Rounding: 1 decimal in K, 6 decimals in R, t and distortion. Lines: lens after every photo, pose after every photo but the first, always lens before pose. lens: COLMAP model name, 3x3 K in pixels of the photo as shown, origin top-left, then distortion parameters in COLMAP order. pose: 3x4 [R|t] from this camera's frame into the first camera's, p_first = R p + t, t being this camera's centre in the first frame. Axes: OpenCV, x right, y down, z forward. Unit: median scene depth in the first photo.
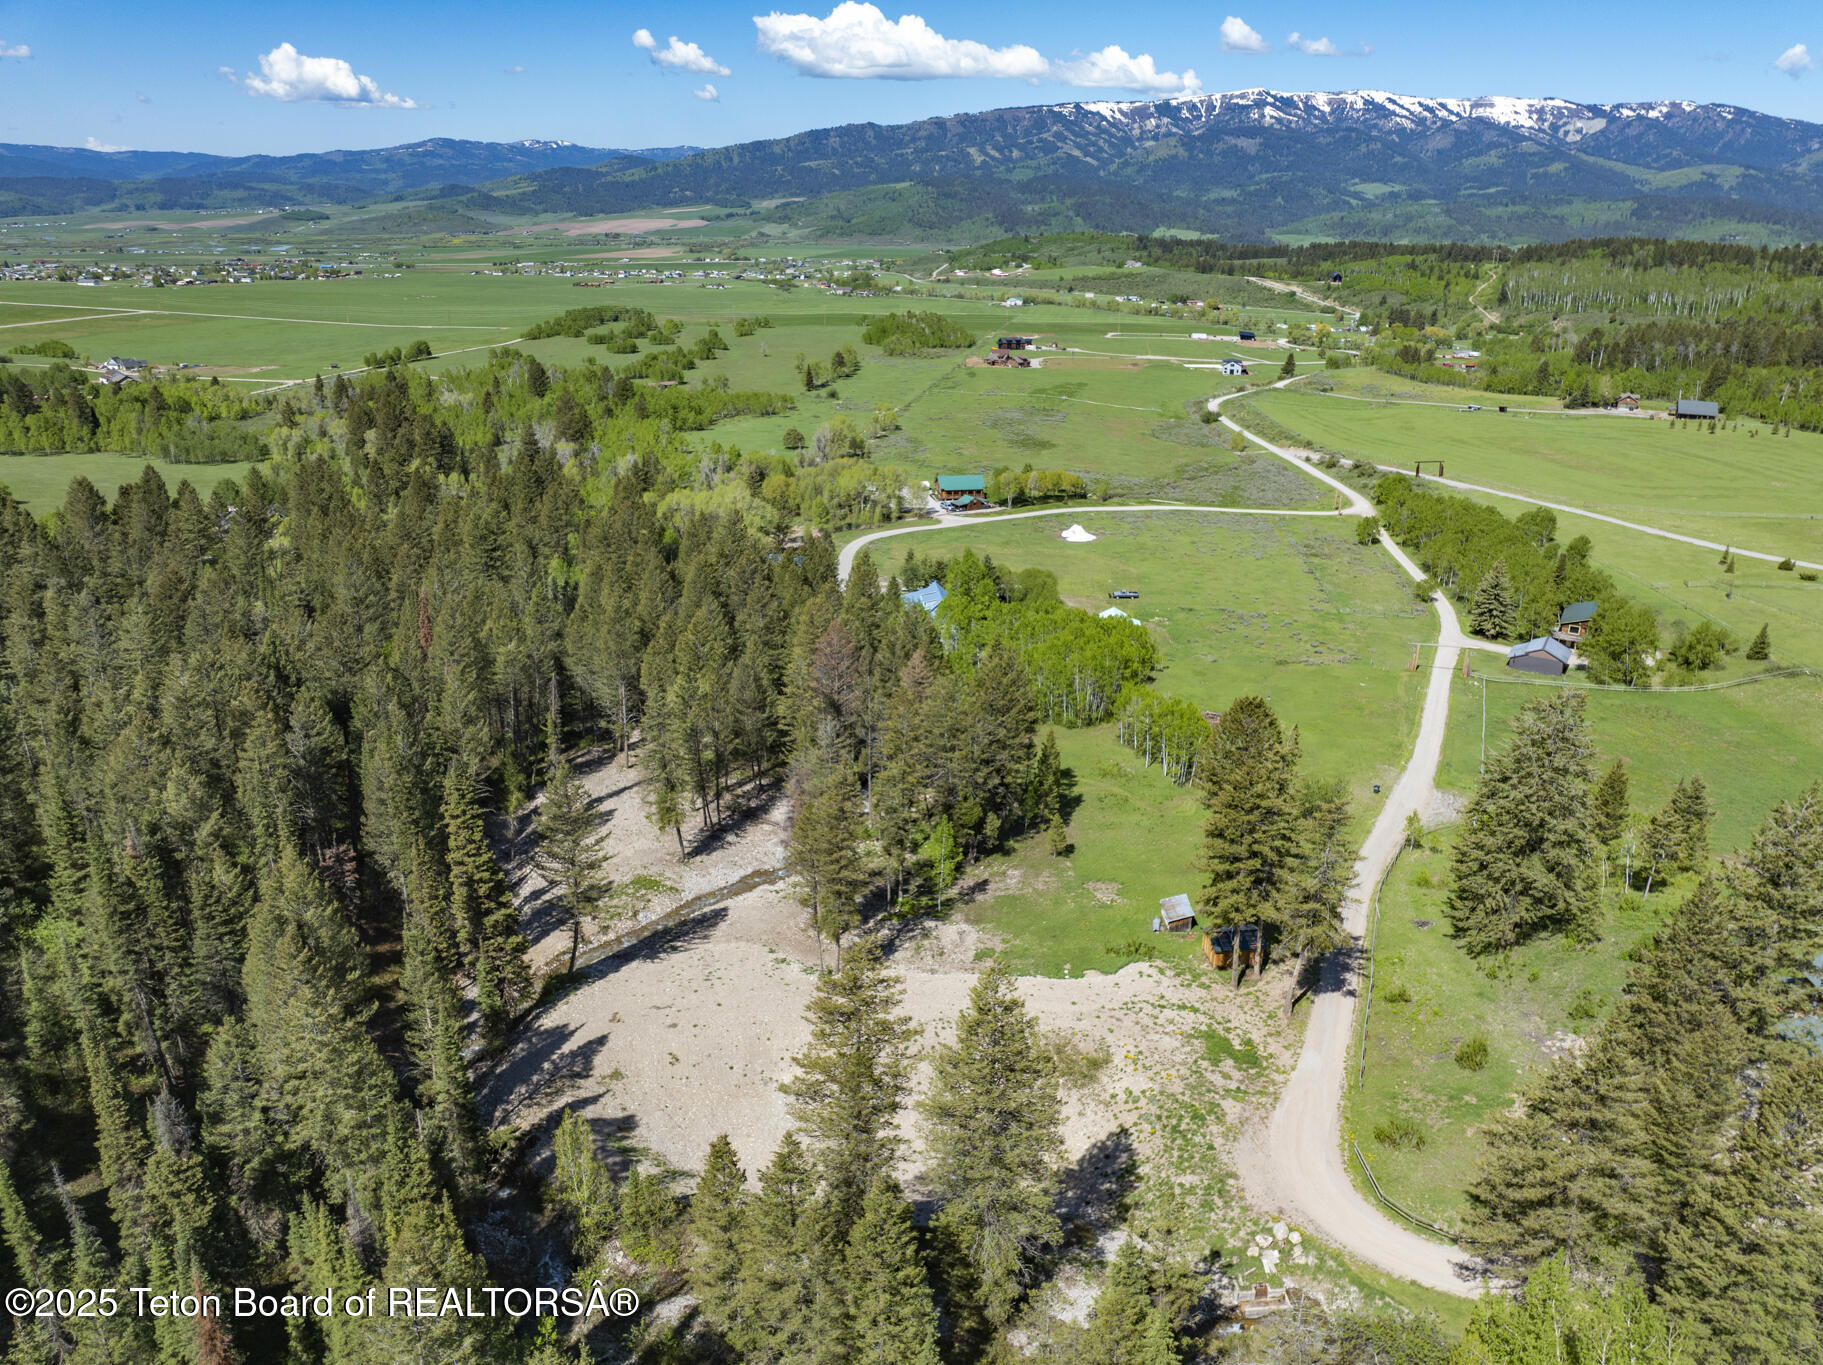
lens RADIAL K [[1270.8, 0, 916.3], [0, 1270.8, 673.8], [0, 0, 1]] dist [-0.047284, 0.012458]
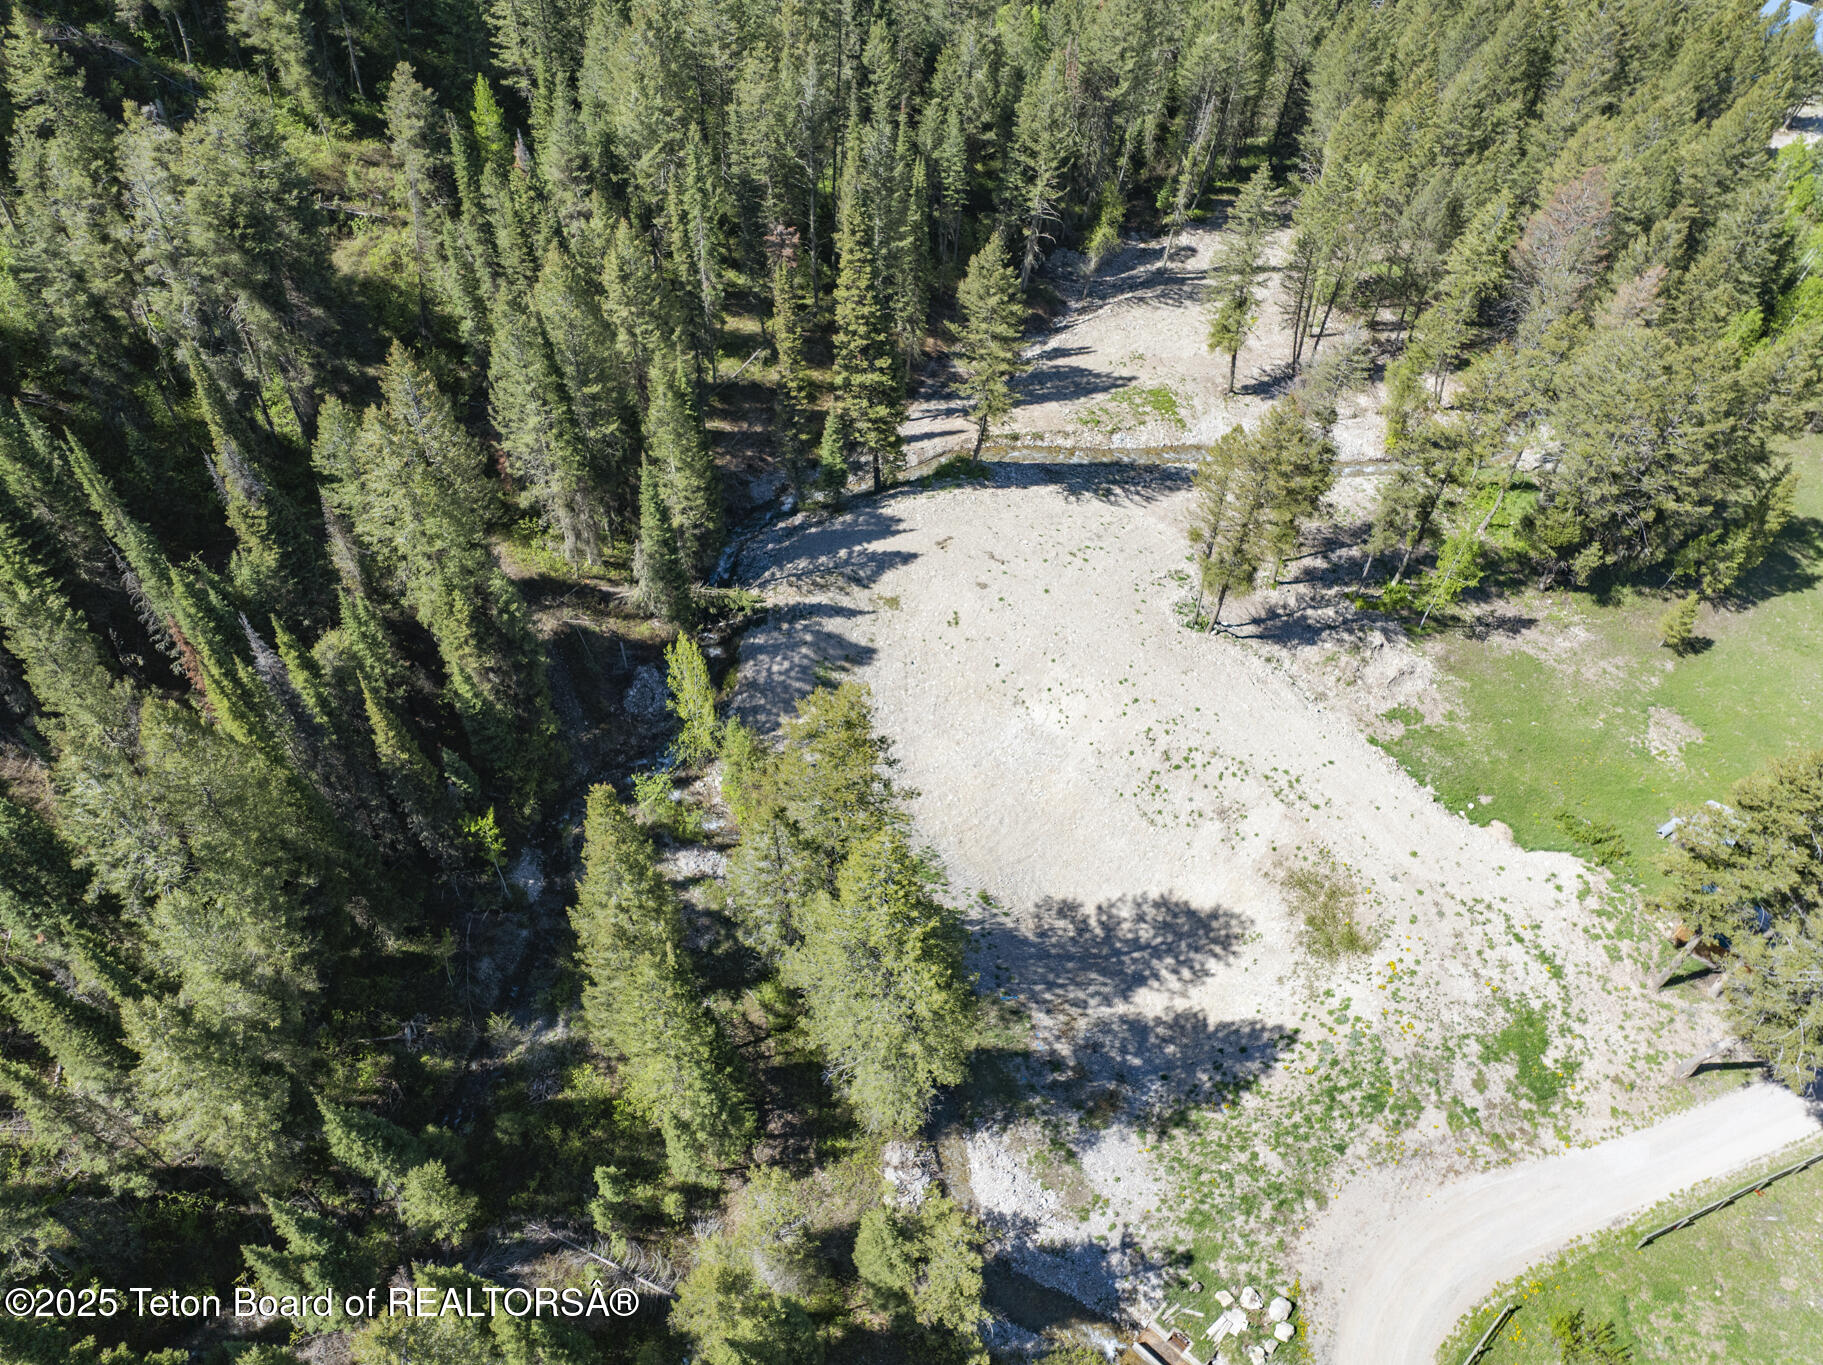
lens RADIAL K [[1270.8, 0, 908.0], [0, 1270.8, 683.5], [0, 0, 1]] dist [-0.047284, 0.012458]
pose [[0.679177, 0.570074, -0.462314, 0.223640], [-0.275206, 0.781717, 0.559625, -0.147953], [0.680426, -0.252853, 0.687813, 0.368987]]
